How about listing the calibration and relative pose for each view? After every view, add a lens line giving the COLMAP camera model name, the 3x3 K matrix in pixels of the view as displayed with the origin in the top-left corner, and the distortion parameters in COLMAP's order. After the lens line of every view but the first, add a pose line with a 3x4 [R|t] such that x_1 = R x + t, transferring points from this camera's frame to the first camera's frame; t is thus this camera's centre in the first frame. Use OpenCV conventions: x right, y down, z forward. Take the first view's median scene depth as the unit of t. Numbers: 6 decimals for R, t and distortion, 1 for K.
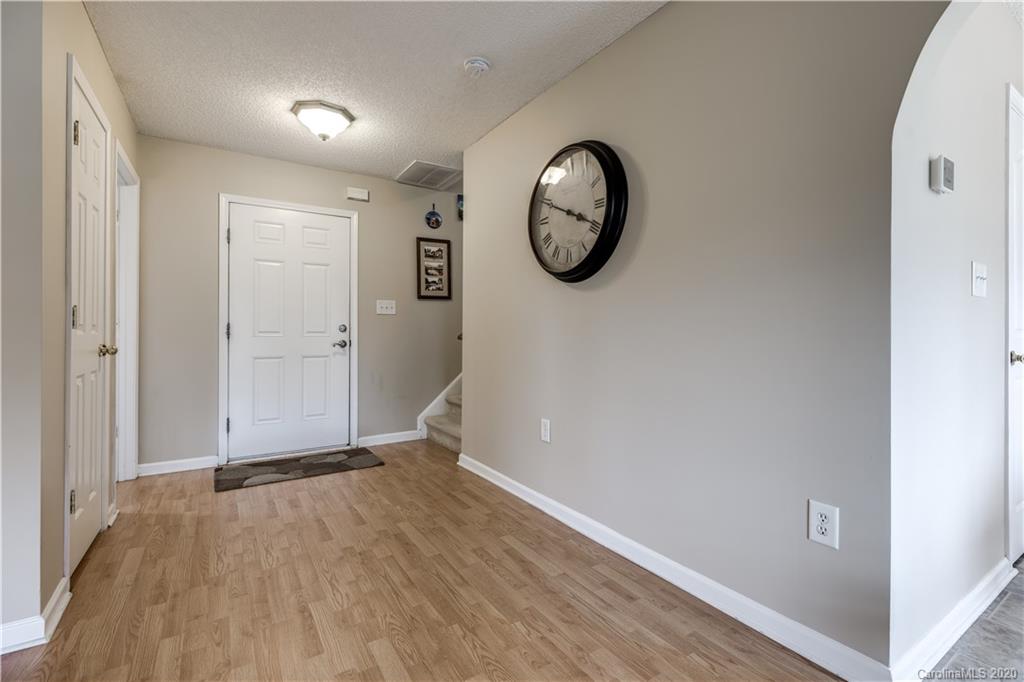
lens RADIAL K [[459.0, 0, 512.7], [0, 459.0, 333.9], [0, 0, 1]] dist [-0.001342, 0.000115]
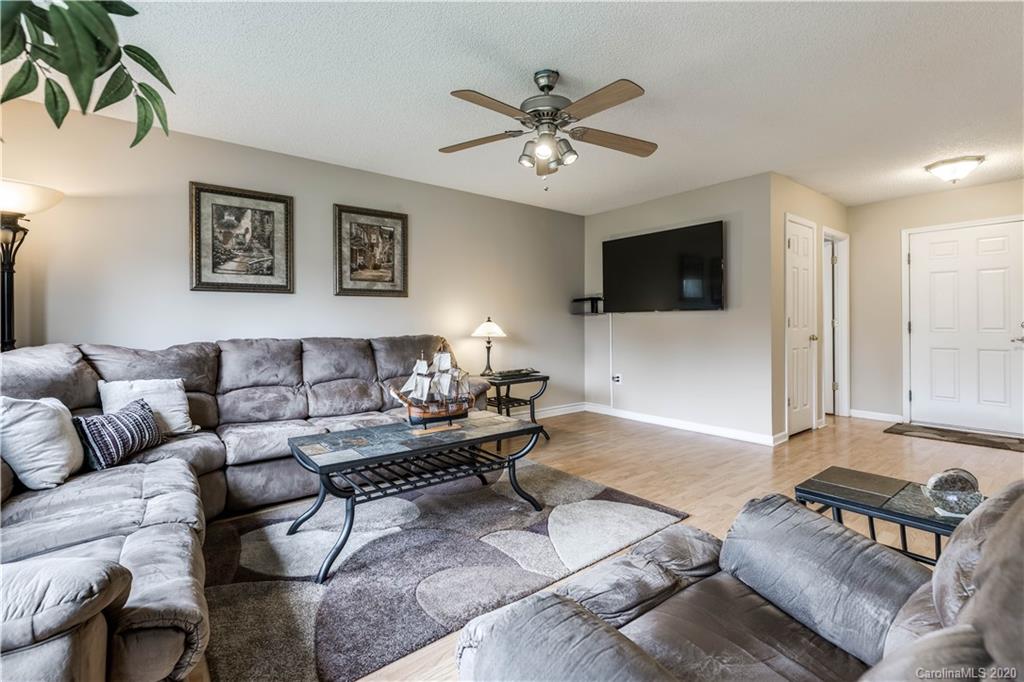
lens RADIAL K [[459.0, 0, 524.0], [0, 459.0, 325.3], [0, 0, 1]] dist [-0.001342, 0.000115]
pose [[0.107600, -0.000260, -0.994194, 0.661517], [-0.000152, 1.000000, -0.000278, -0.012824], [0.994194, 0.000181, 0.107600, -0.318488]]
